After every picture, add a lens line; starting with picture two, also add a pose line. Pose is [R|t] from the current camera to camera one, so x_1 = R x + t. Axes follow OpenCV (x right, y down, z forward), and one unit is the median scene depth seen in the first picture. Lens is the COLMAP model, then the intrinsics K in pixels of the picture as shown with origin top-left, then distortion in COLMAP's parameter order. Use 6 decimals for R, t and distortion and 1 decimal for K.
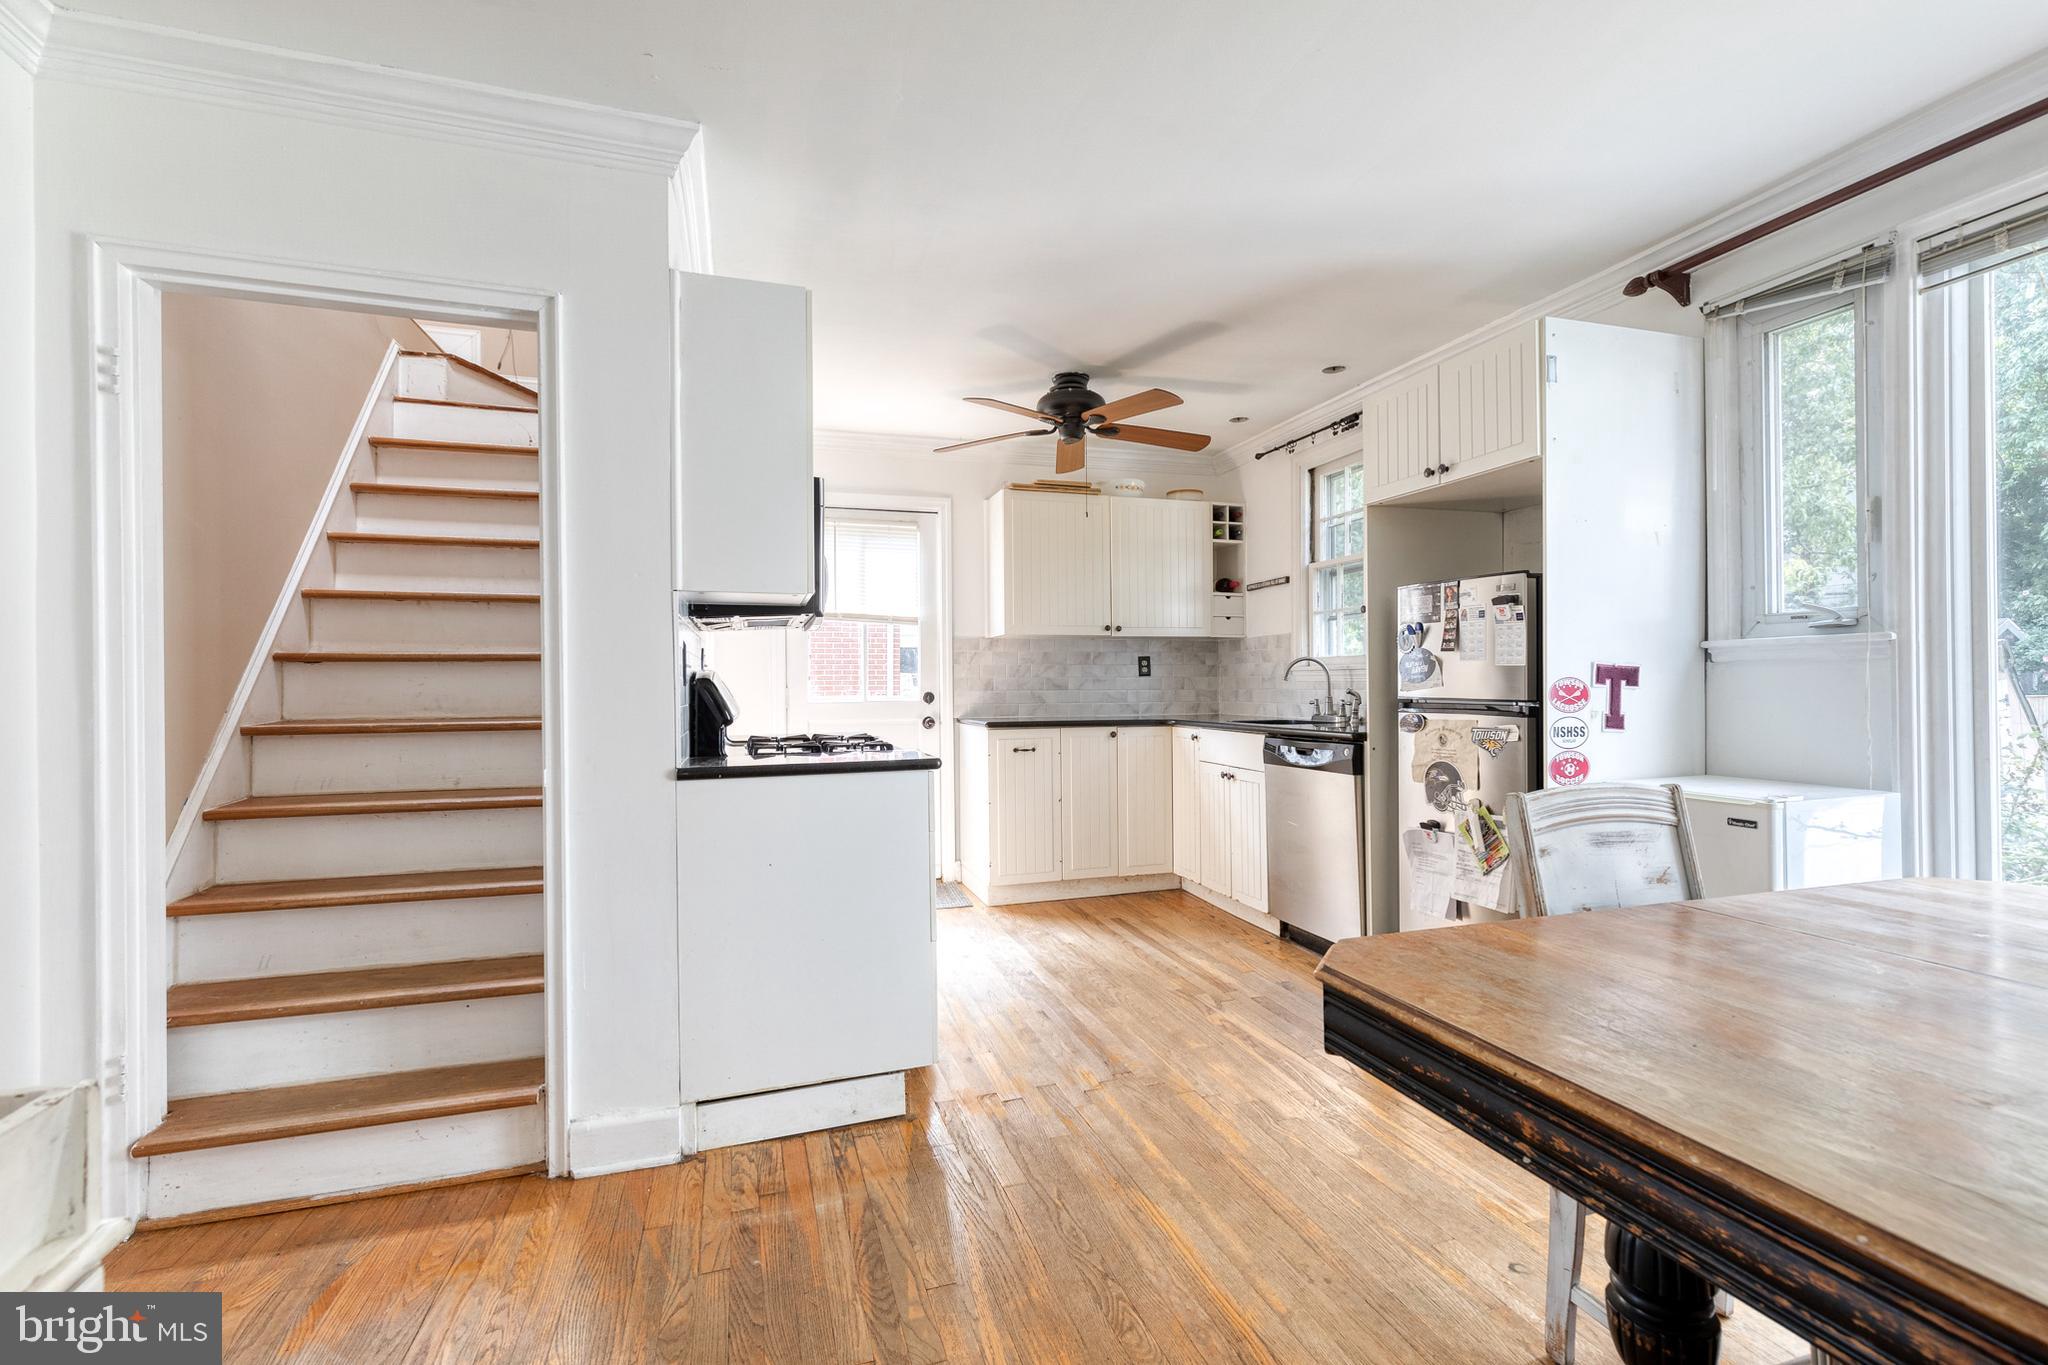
lens RADIAL K [[911.8, 0, 1058.4], [0, 911.8, 684.6], [0, 0, 1]] dist [0.000862, -0.000117]
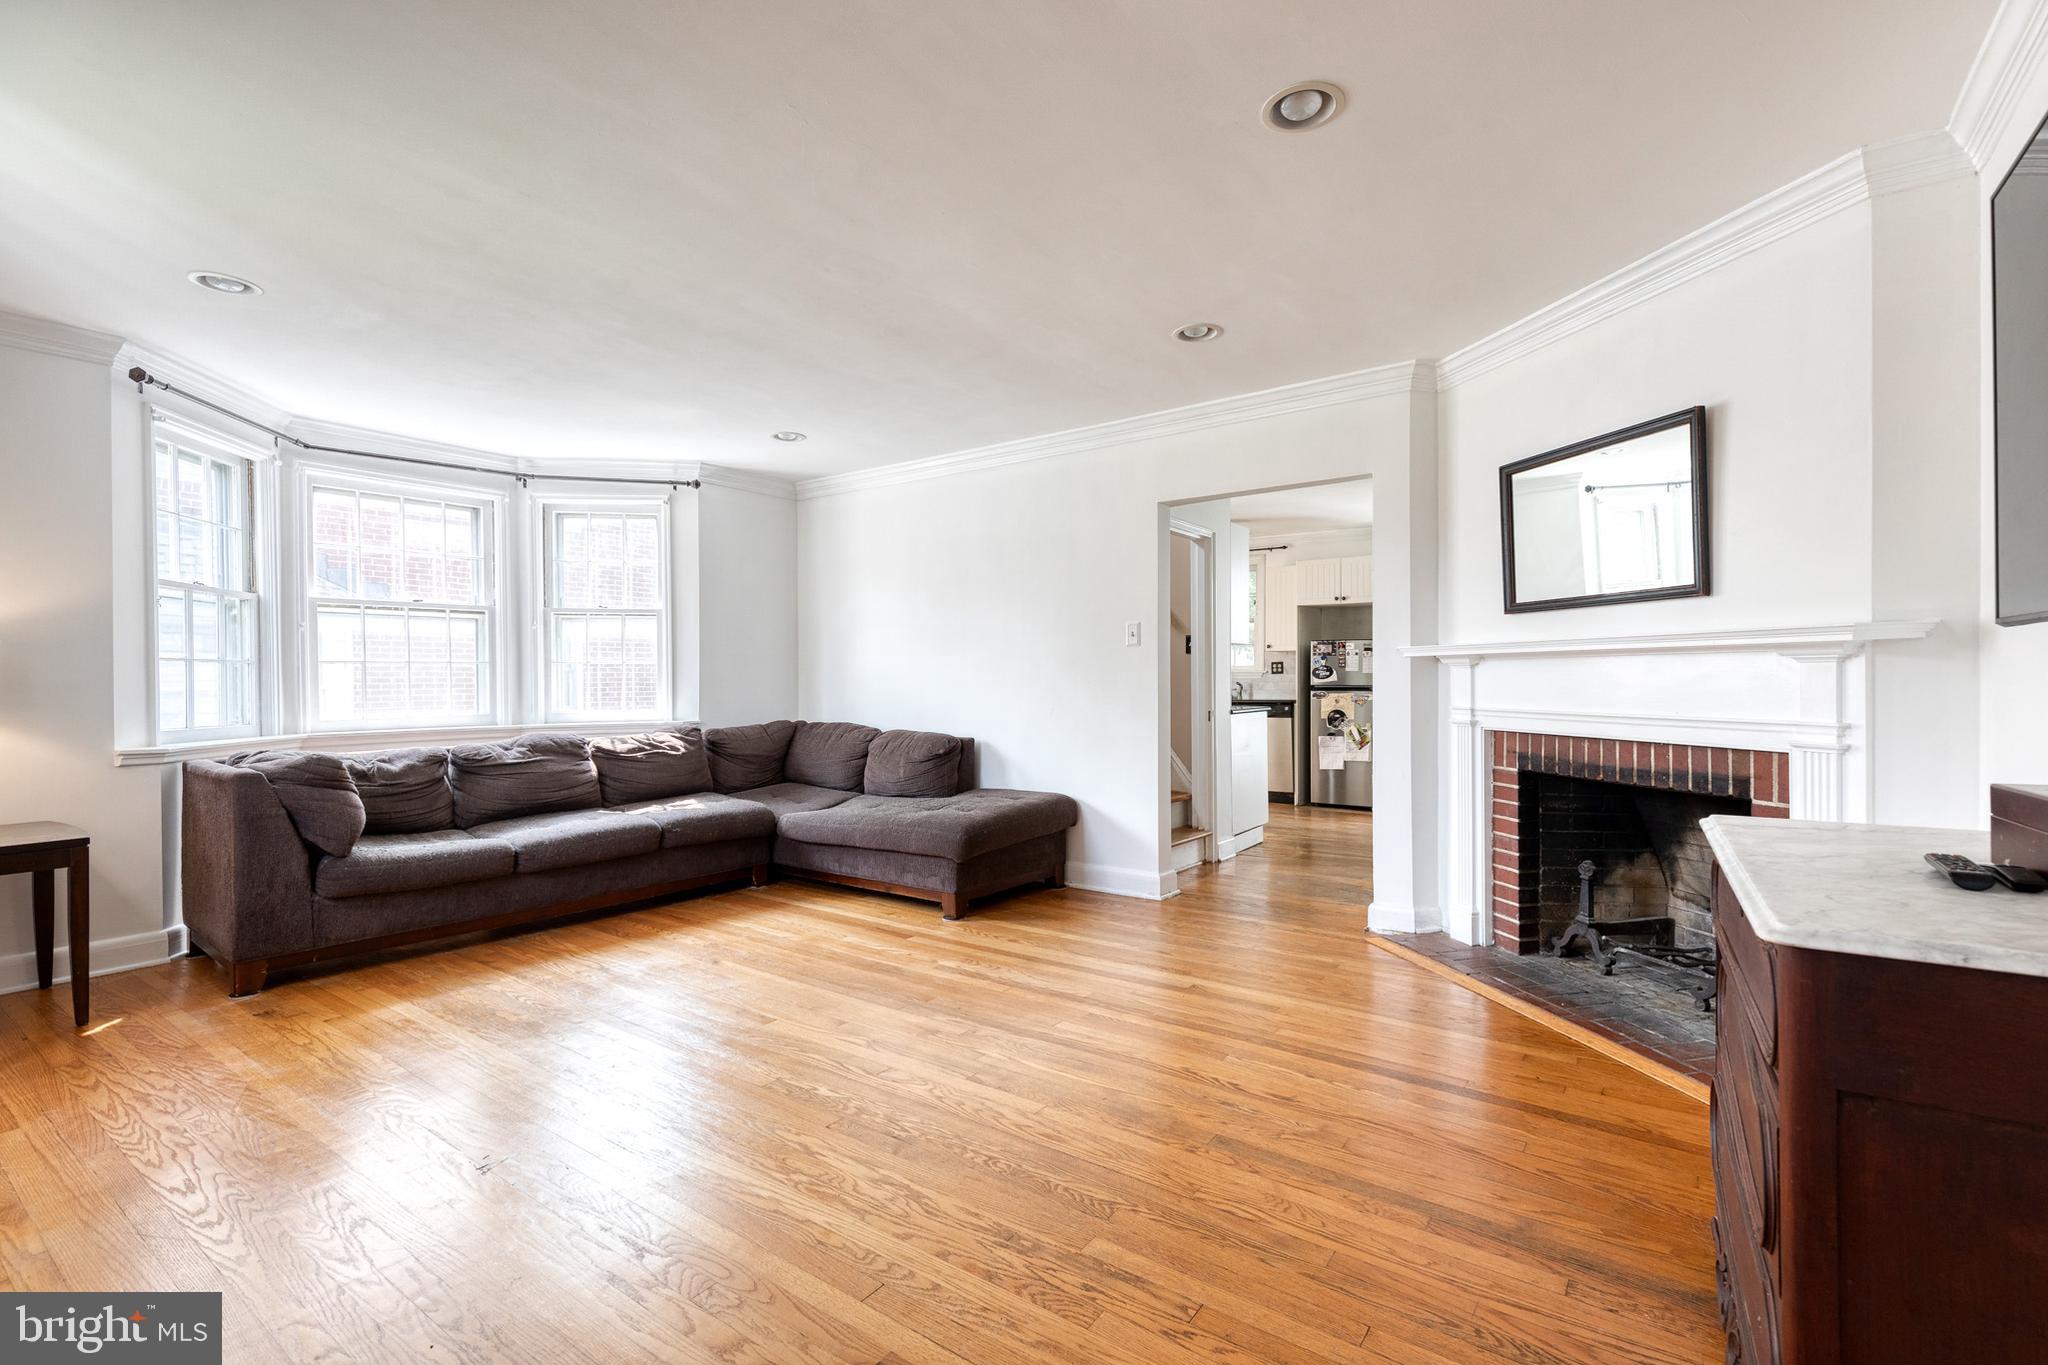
lens RADIAL K [[911.8, 0, 1058.4], [0, 911.8, 684.6], [0, 0, 1]] dist [0.000862, -0.000117]
pose [[0.803092, 0.002269, 0.595851, -1.249710], [-0.001755, 0.999997, -0.001442, 0.013579], [-0.595852, 0.000112, 0.803094, -0.432618]]
